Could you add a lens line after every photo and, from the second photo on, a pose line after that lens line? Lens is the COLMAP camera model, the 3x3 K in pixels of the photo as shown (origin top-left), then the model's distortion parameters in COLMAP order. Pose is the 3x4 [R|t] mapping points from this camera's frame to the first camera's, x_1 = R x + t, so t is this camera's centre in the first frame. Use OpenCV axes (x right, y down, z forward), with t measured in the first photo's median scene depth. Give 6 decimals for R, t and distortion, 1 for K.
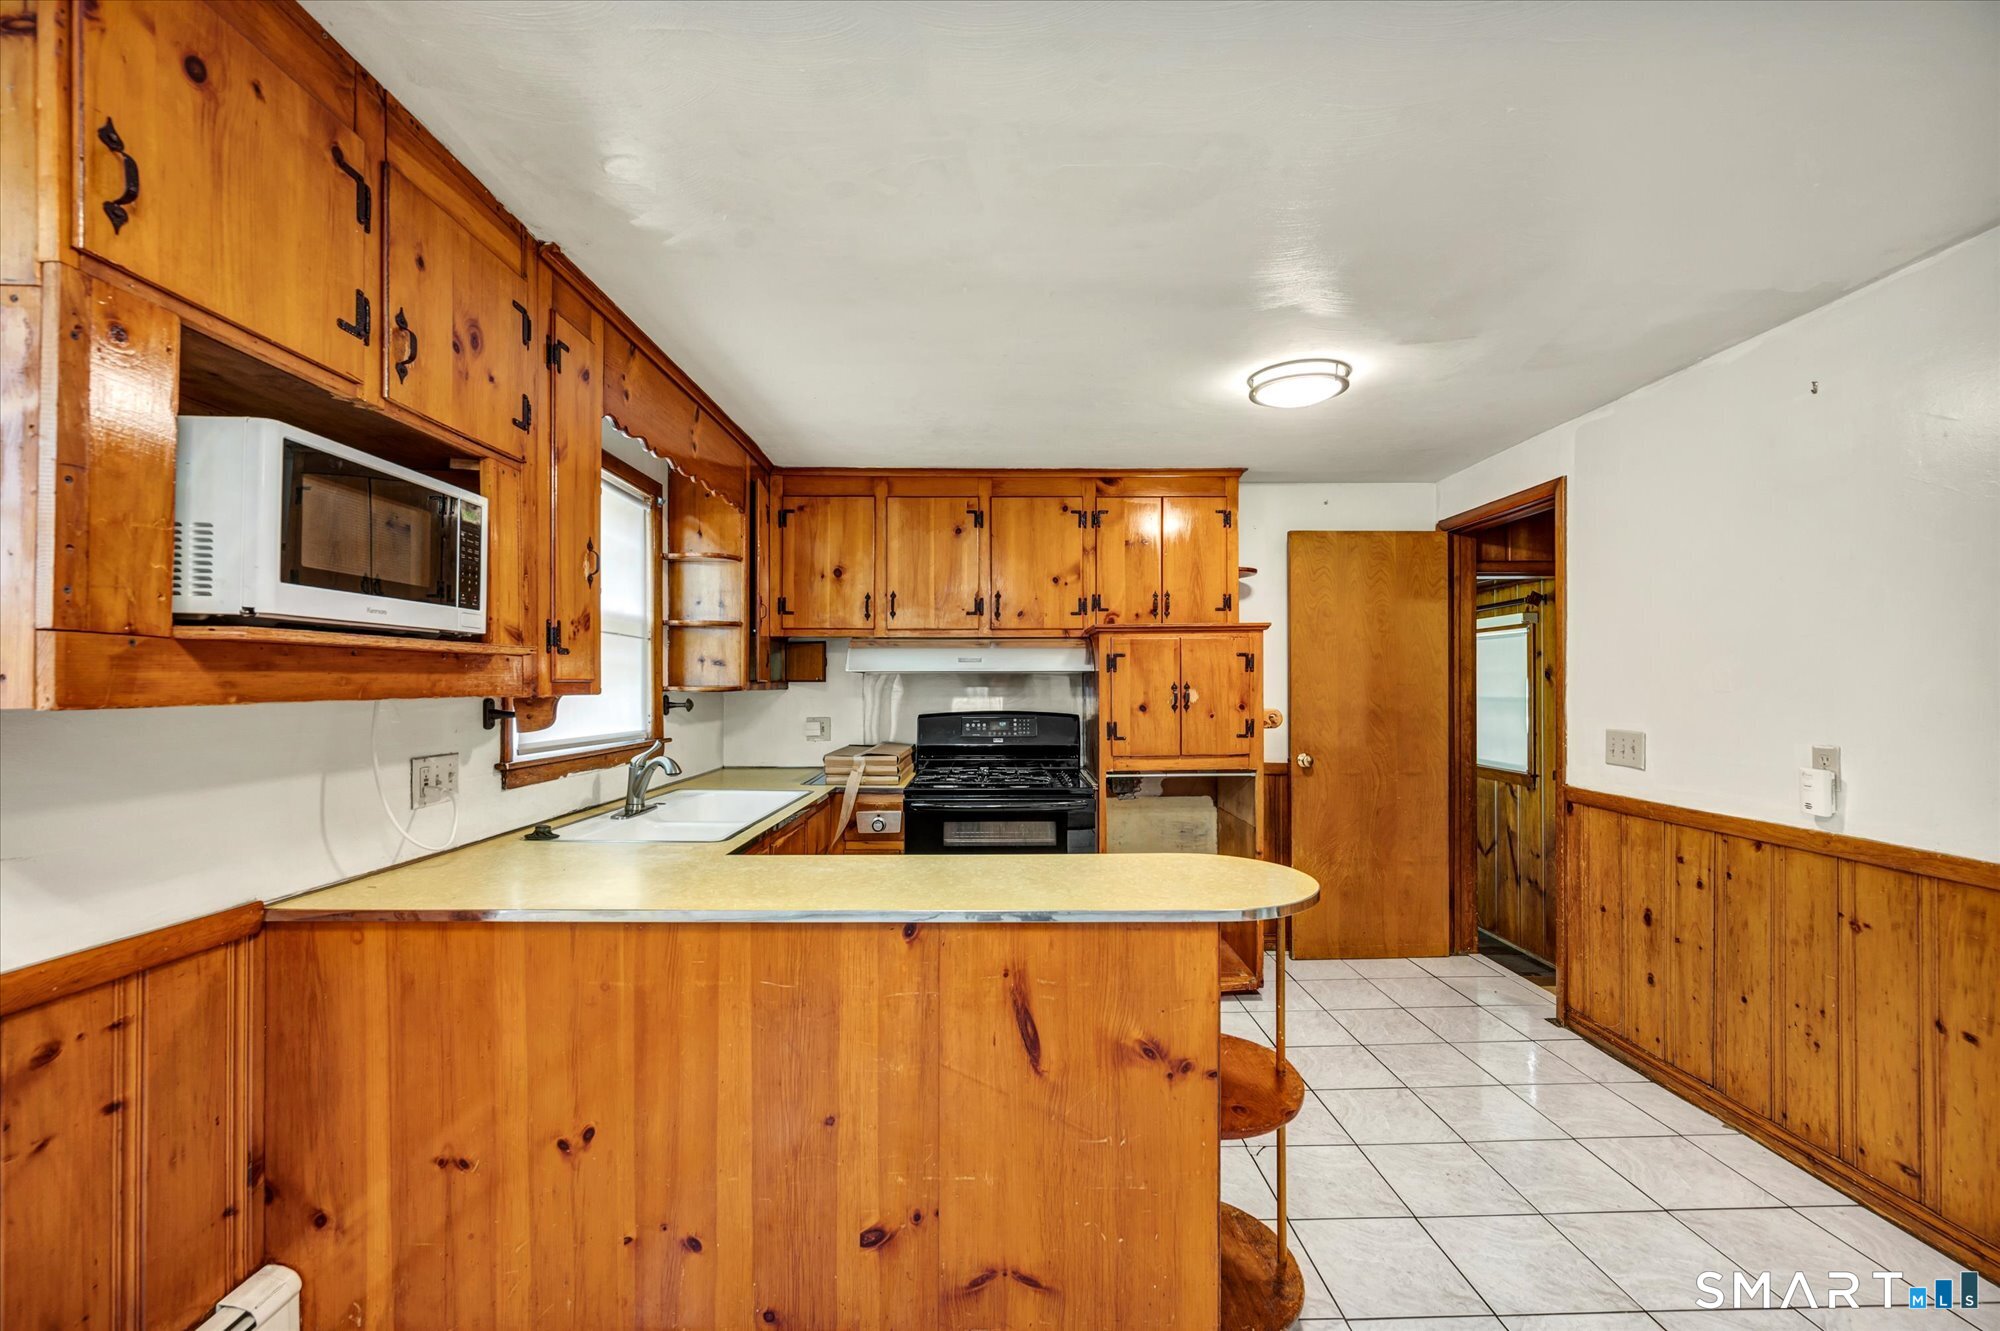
lens RADIAL K [[795.4, 0, 996.0], [0, 795.4, 685.4], [0, 0, 1]] dist [0.000112, 0.000047]
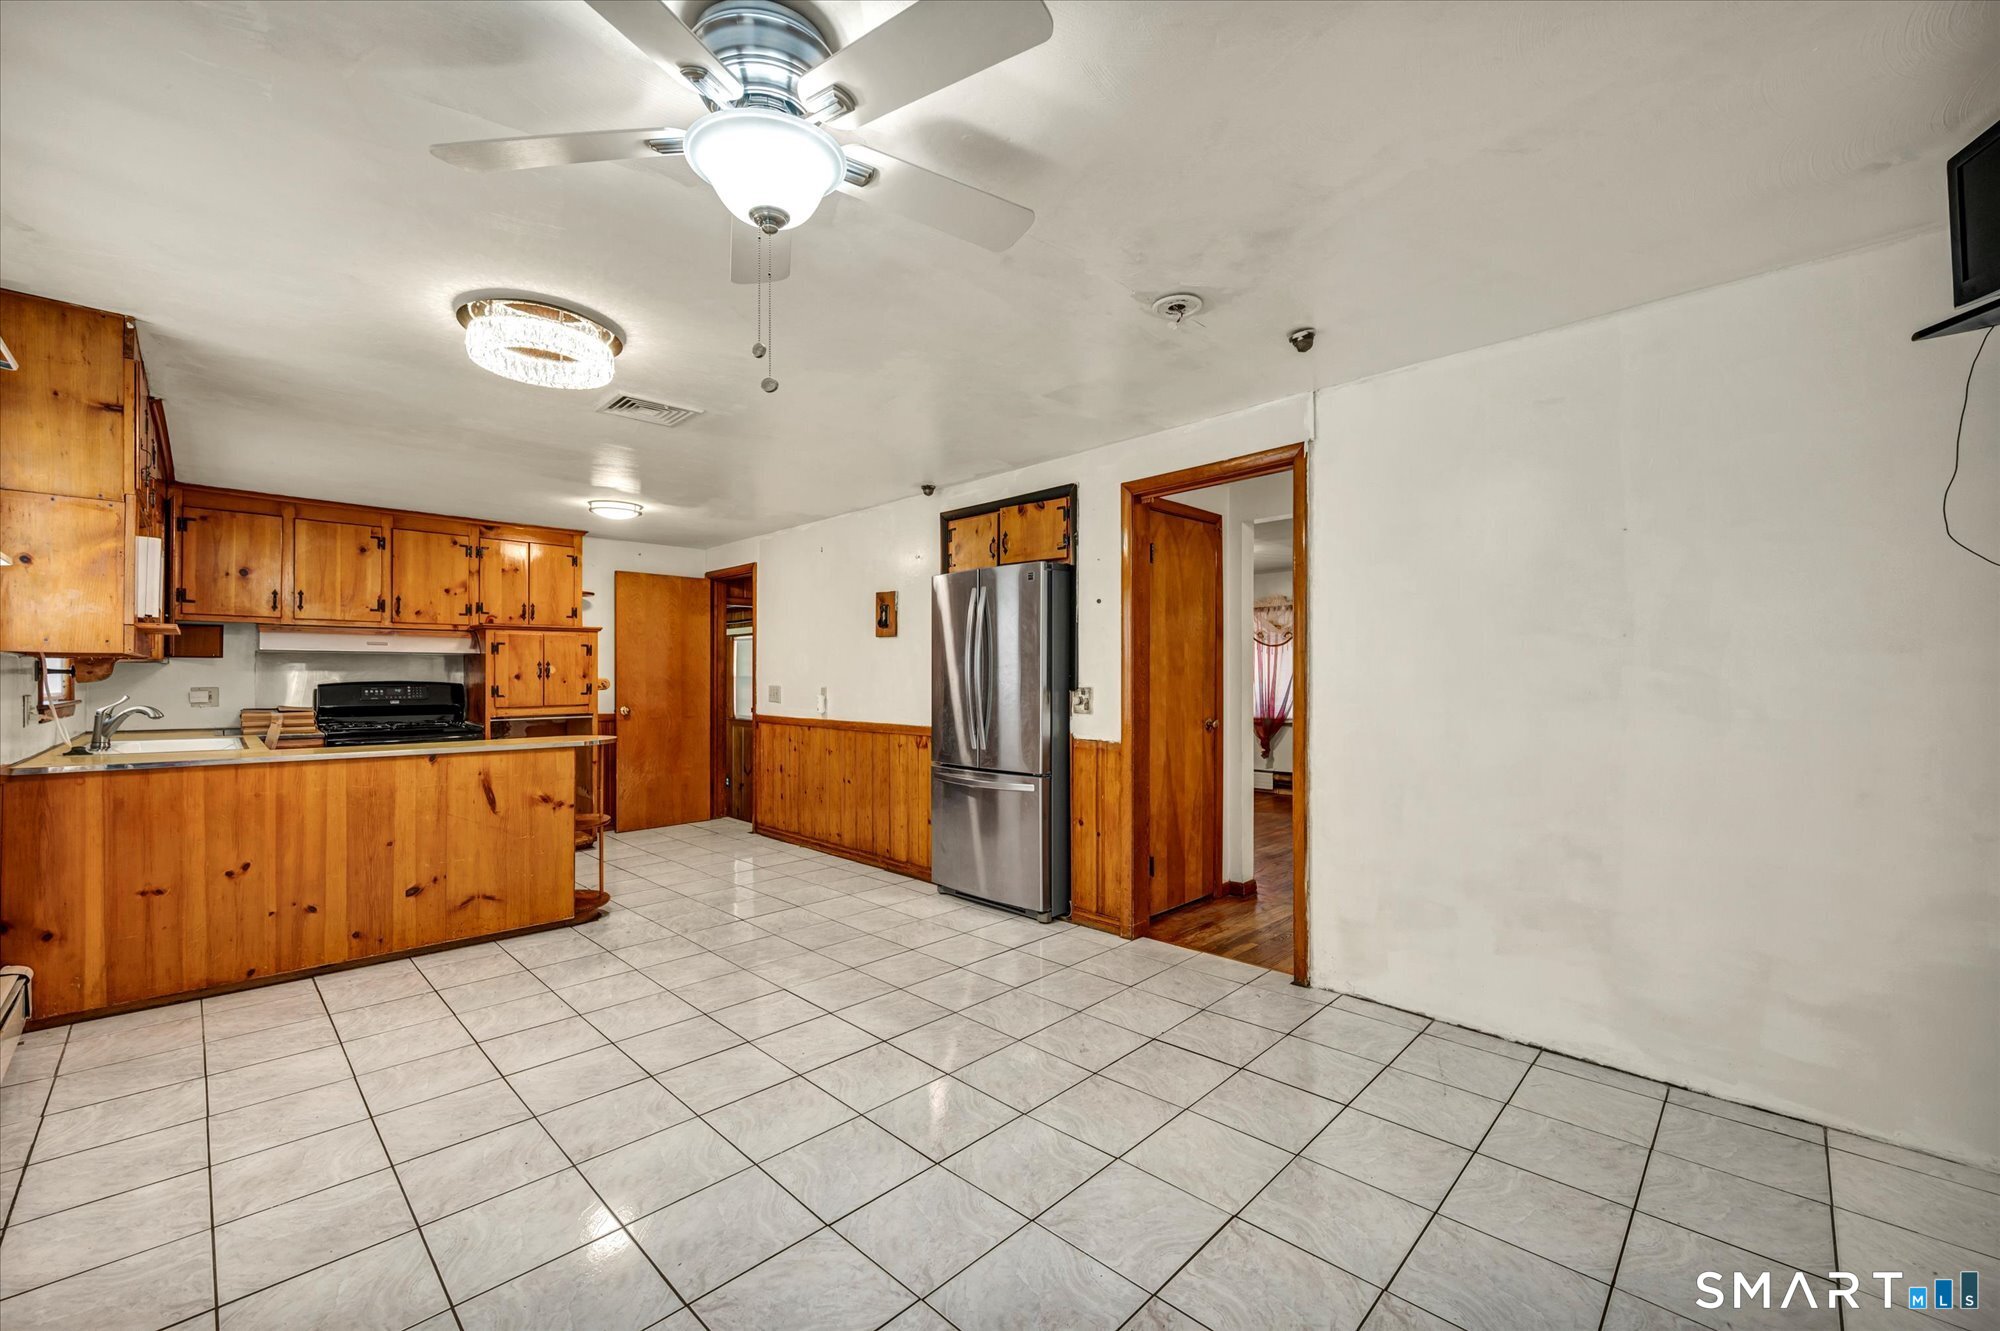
lens RADIAL K [[809.0, 0, 1015.8], [0, 809.0, 669.2], [0, 0, 1]] dist [-0.001517, -0.000167]
pose [[0.702432, 0.007407, 0.711713, -0.270336], [0.000509, 0.999940, -0.010909, 0.031153], [-0.711751, 0.008025, 0.702386, -0.863204]]
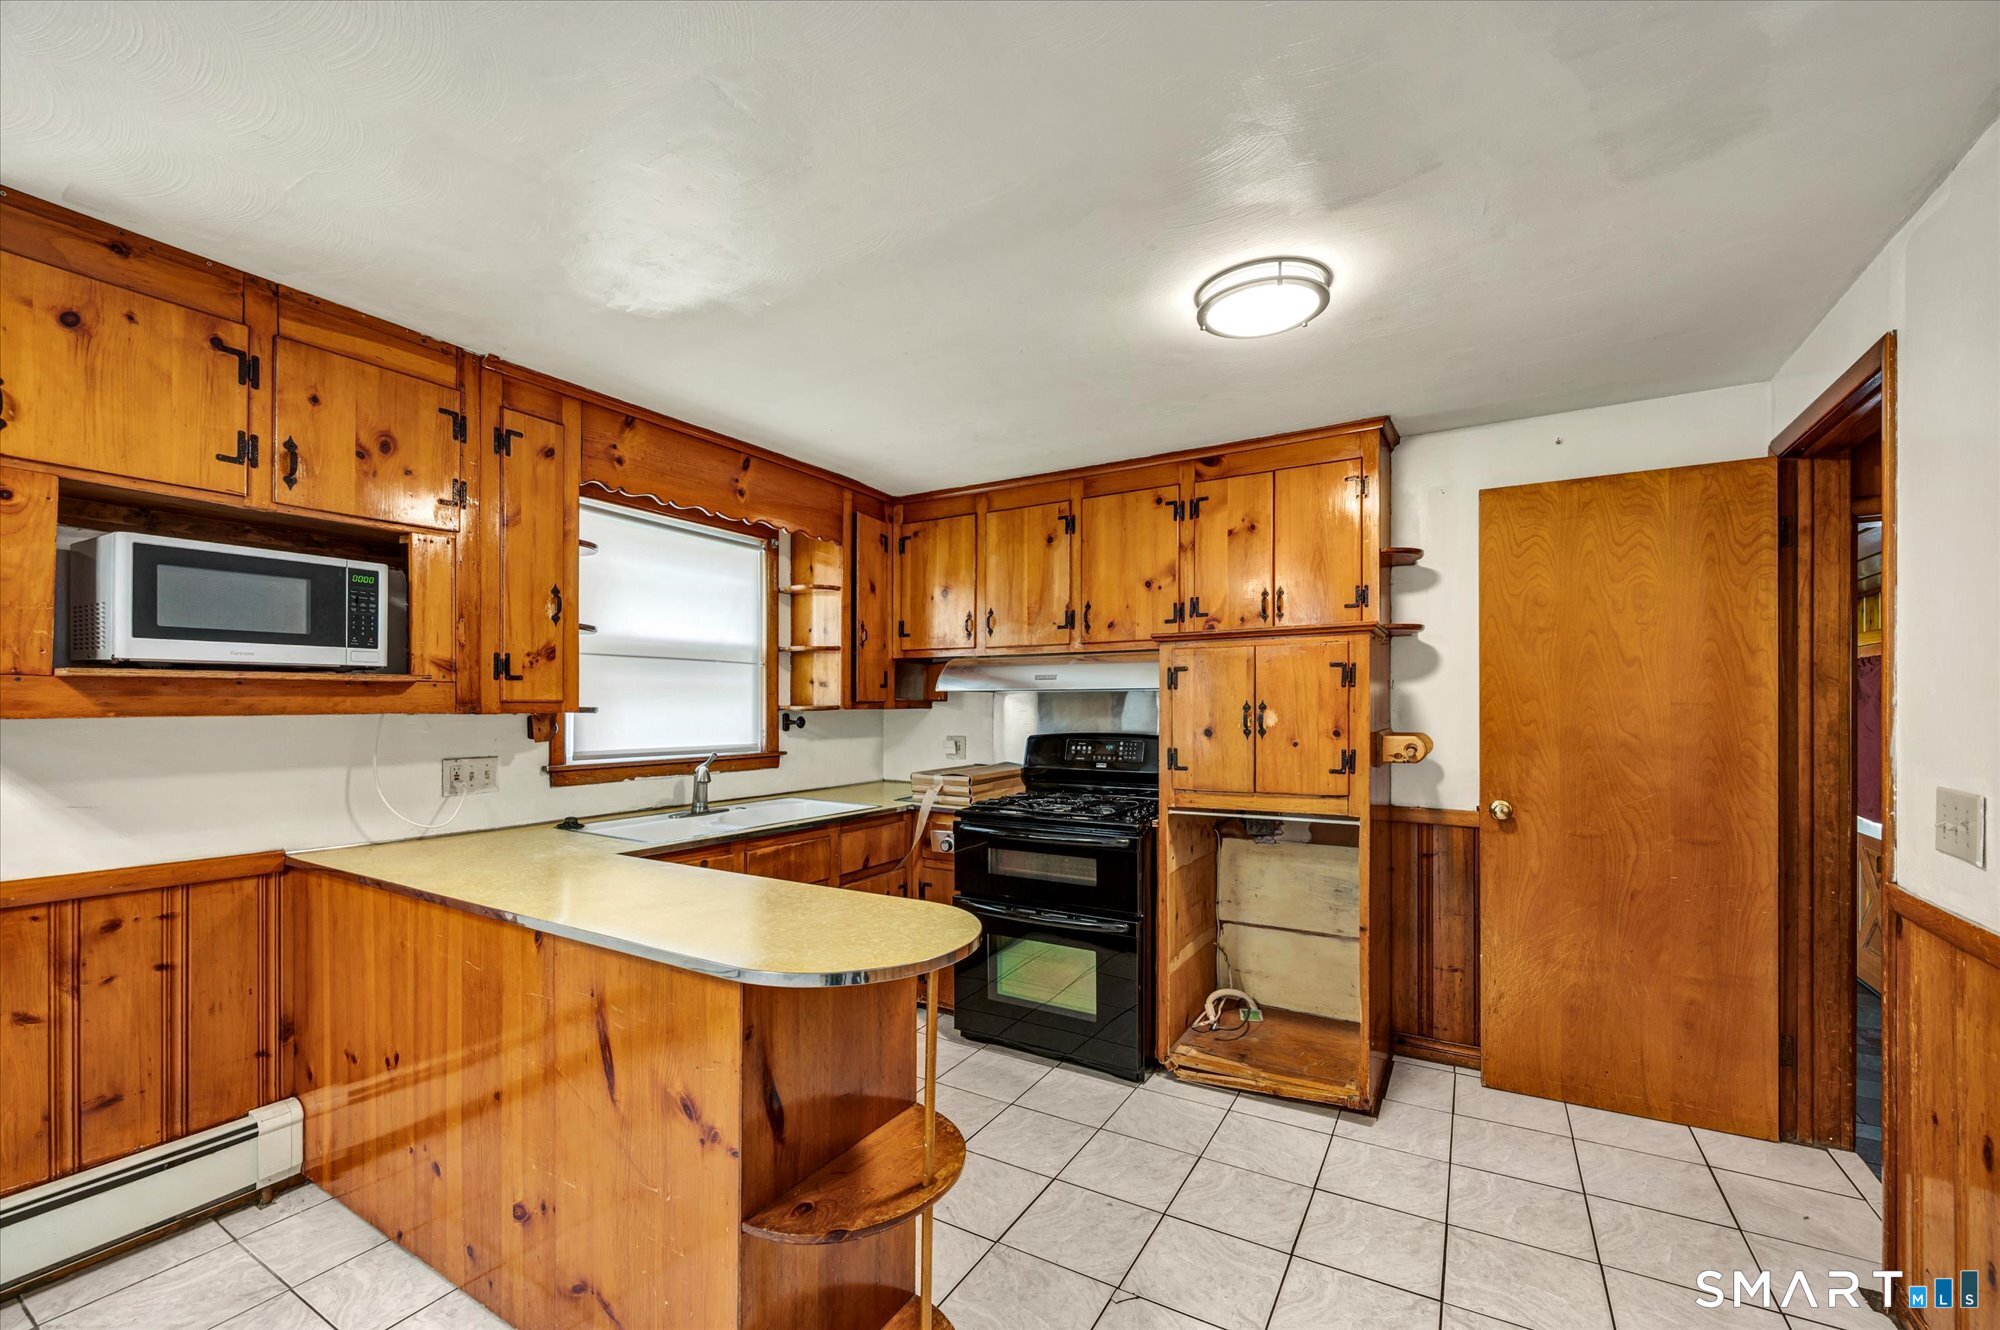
lens RADIAL K [[805.7, 0, 1021.4], [0, 805.7, 706.1], [0, 0, 1]] dist [-0.001476, -0.000084]
pose [[0.856787, 0.001280, -0.515669, 0.448829], [-0.000017, 0.999997, 0.002454, -0.000790], [0.515670, -0.002094, 0.856785, 0.184829]]
